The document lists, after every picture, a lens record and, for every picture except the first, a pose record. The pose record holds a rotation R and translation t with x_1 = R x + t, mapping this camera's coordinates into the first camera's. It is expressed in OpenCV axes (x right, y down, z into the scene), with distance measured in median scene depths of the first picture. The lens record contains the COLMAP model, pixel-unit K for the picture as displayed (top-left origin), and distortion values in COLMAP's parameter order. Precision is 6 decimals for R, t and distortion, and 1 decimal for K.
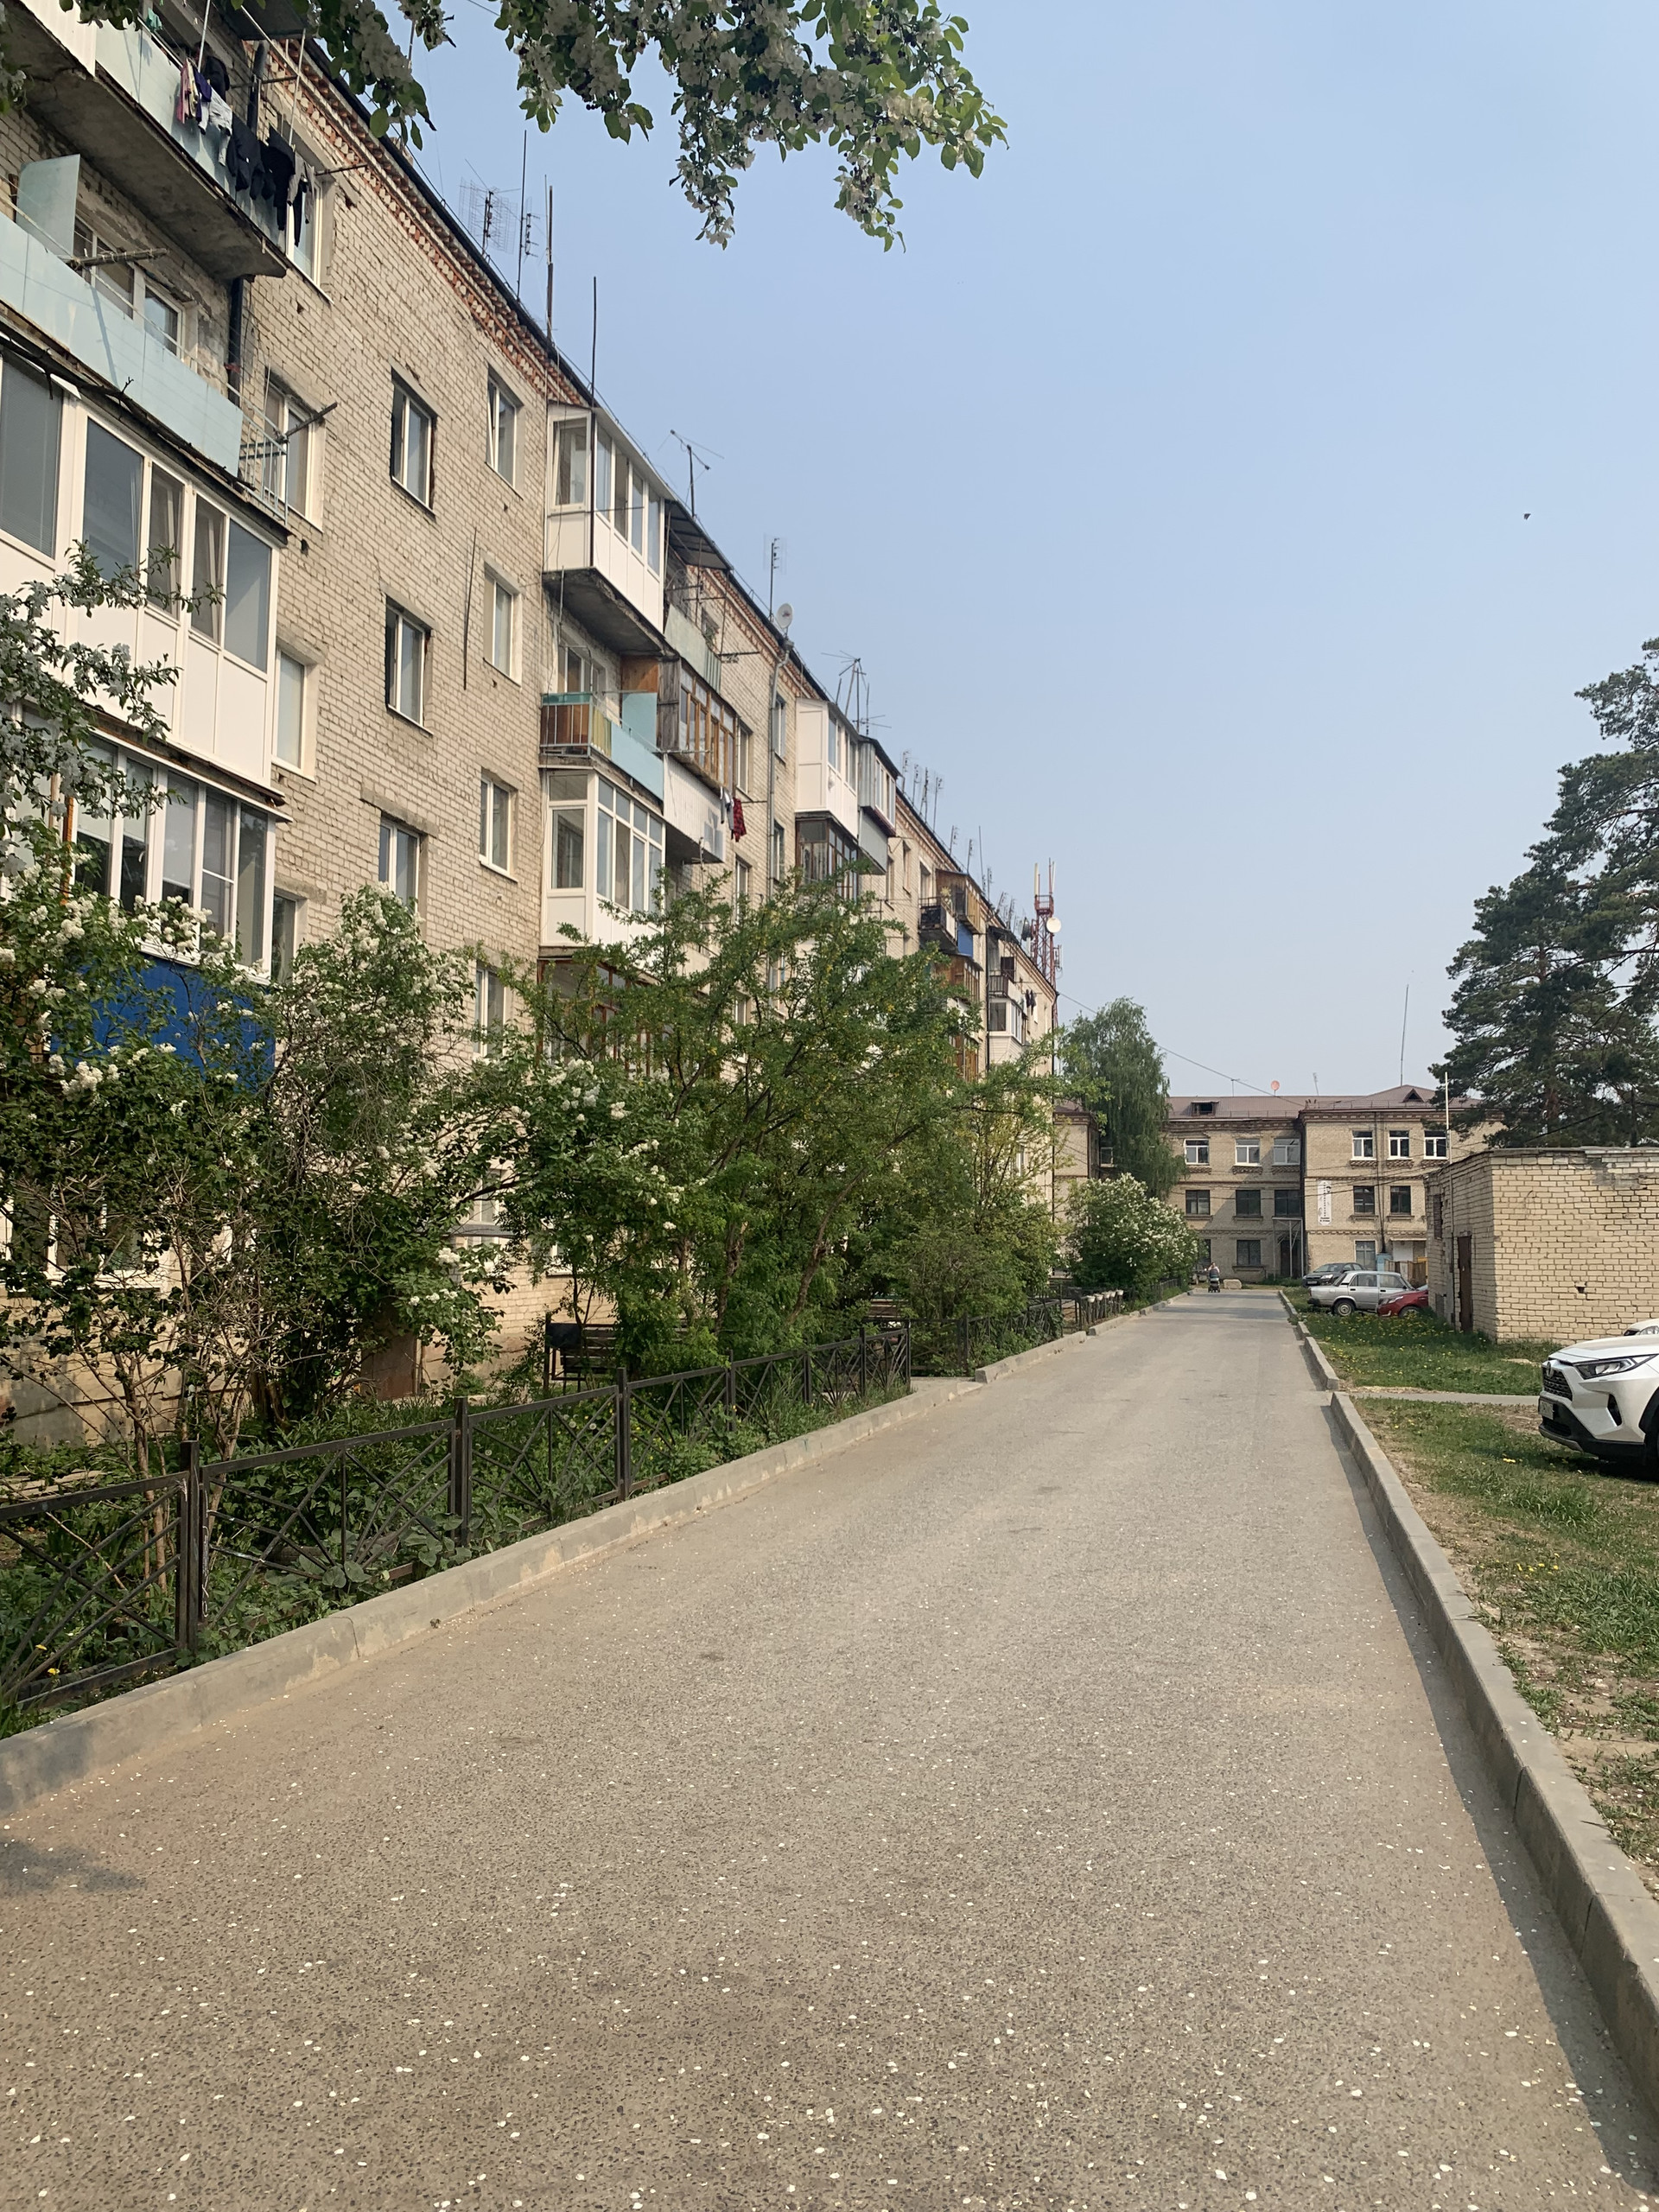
lens RADIAL K [[1706.2, 0, 829.4], [0, 1706.2, 1107.9], [0, 0, 1]] dist [0.023567, -0.020307]
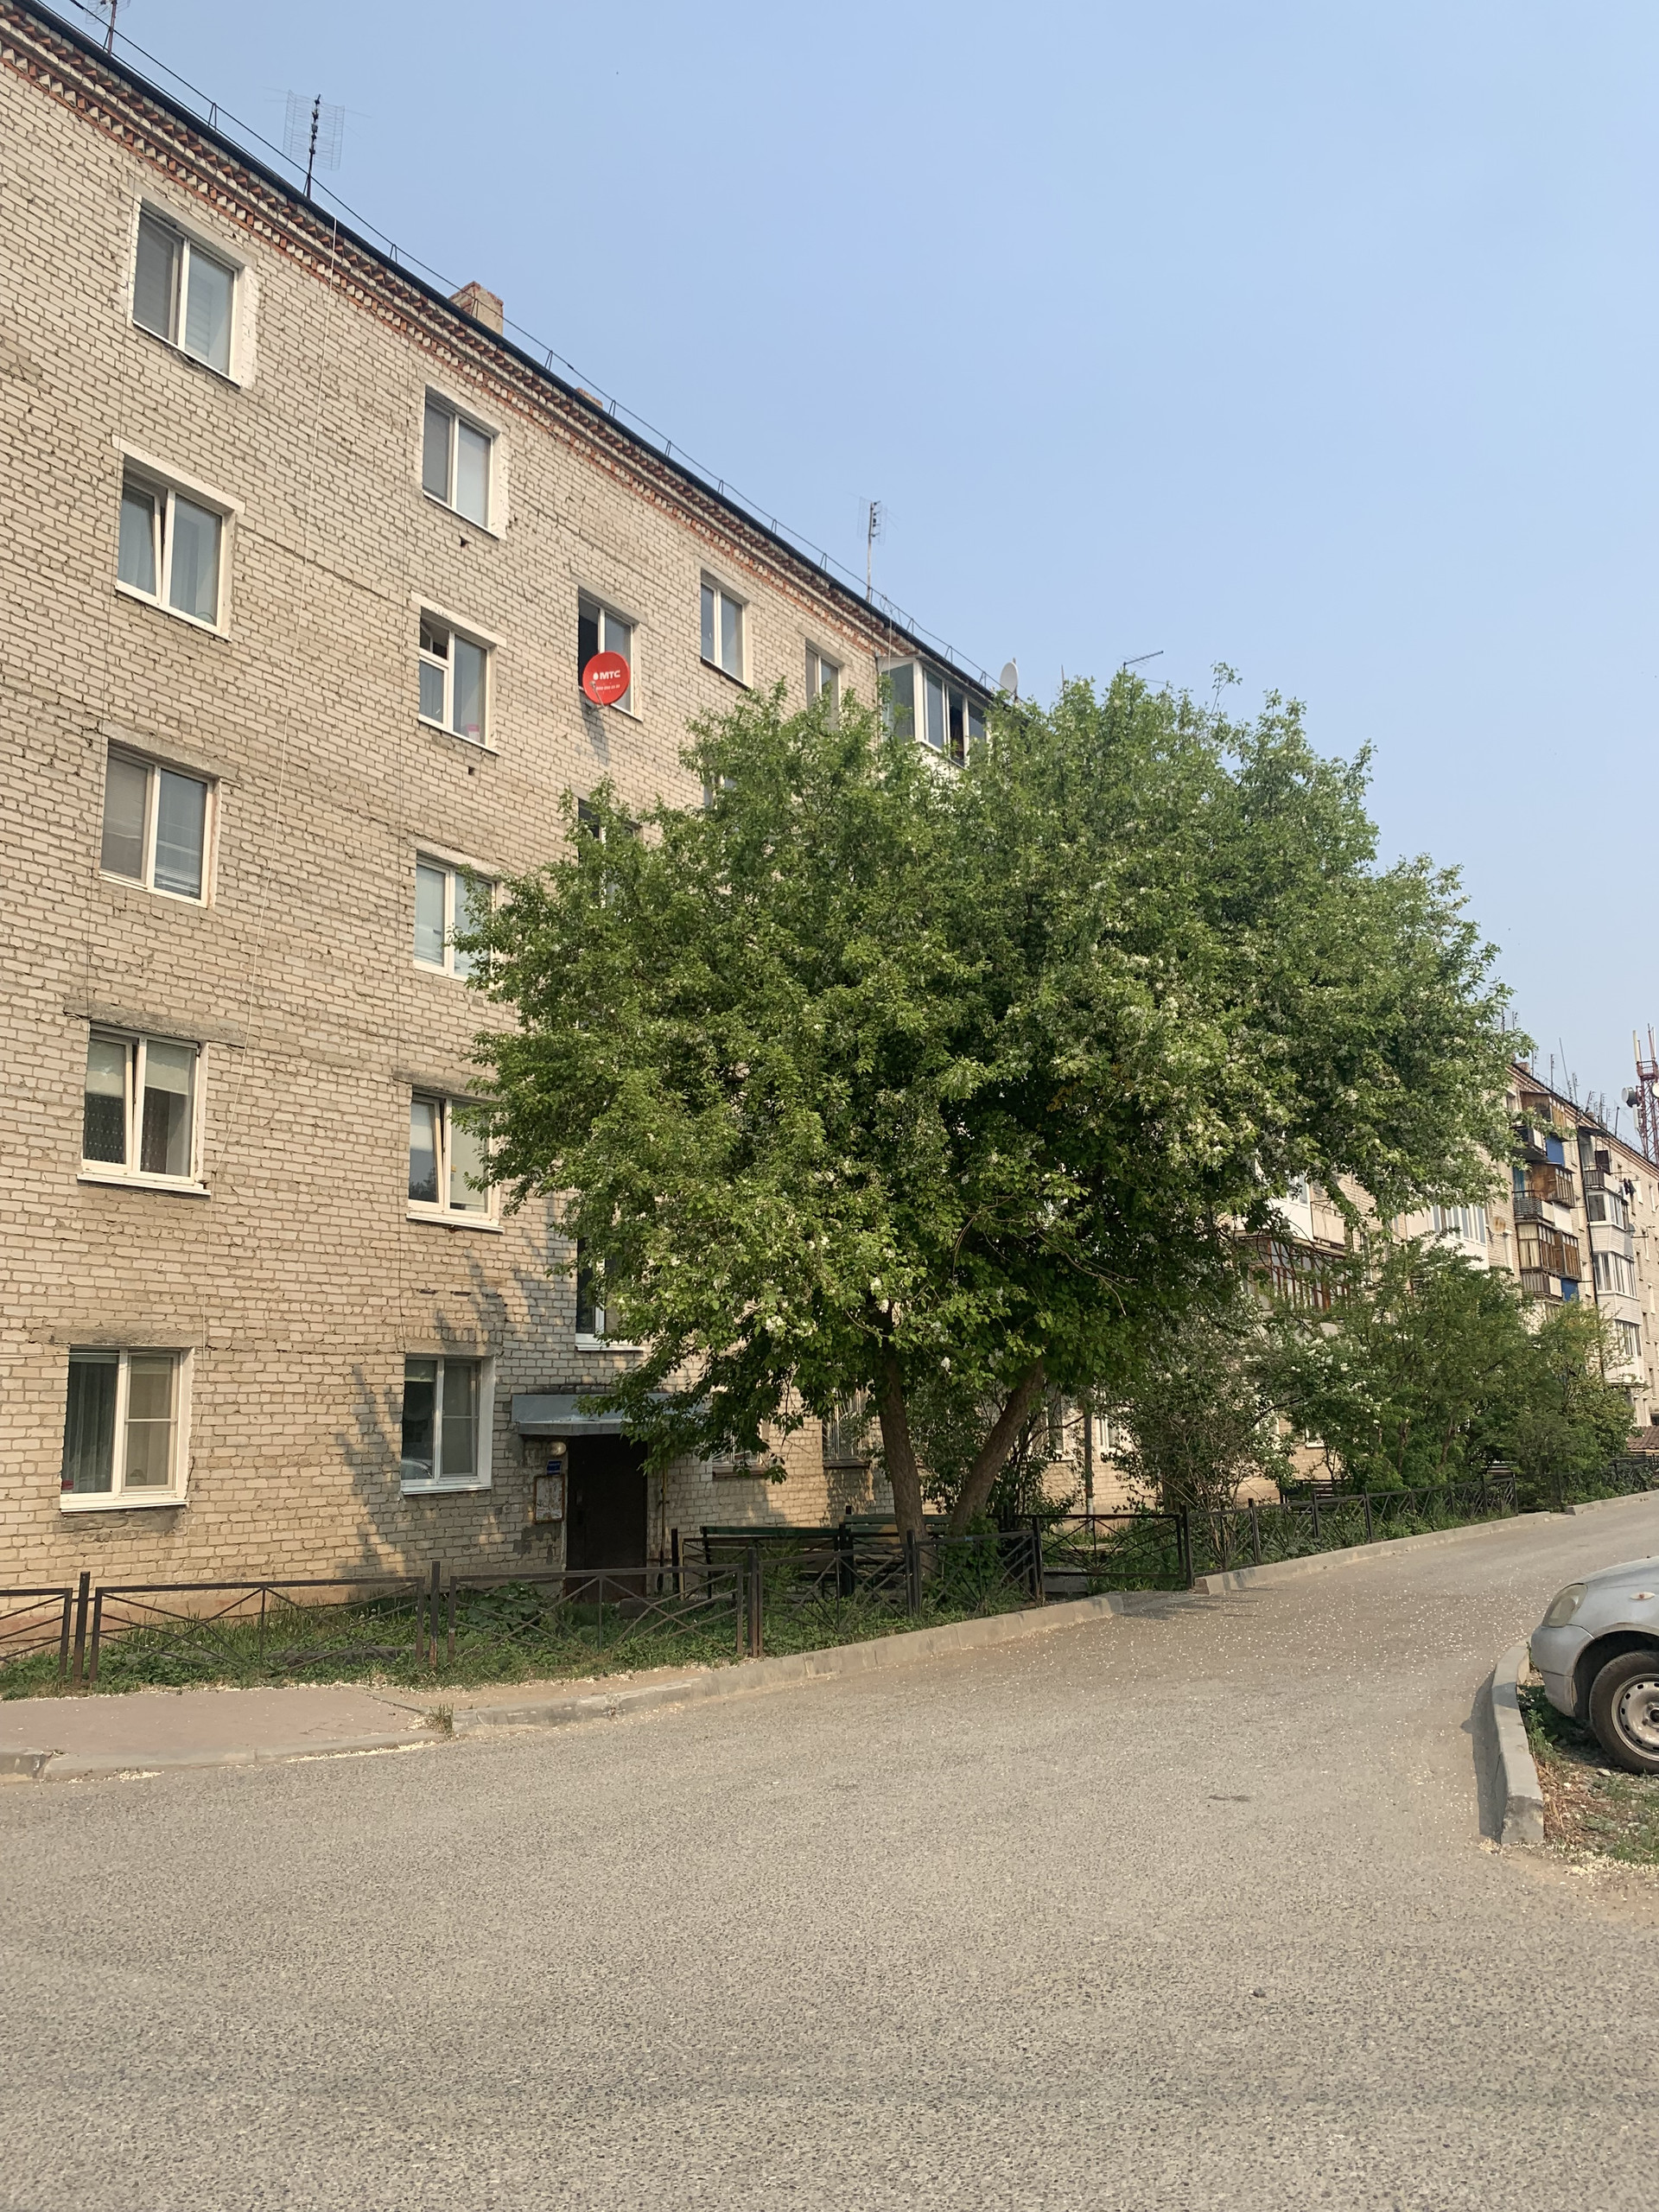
lens RADIAL K [[1706.2, 0, 834.6], [0, 1706.2, 1100.2], [0, 0, 1]] dist [0.023567, -0.020307]
pose [[0.941707, -0.091118, -0.323862, -0.000829], [0.055498, 0.991511, -0.117585, -0.053891], [0.331826, 0.092757, 0.938769, -0.590084]]
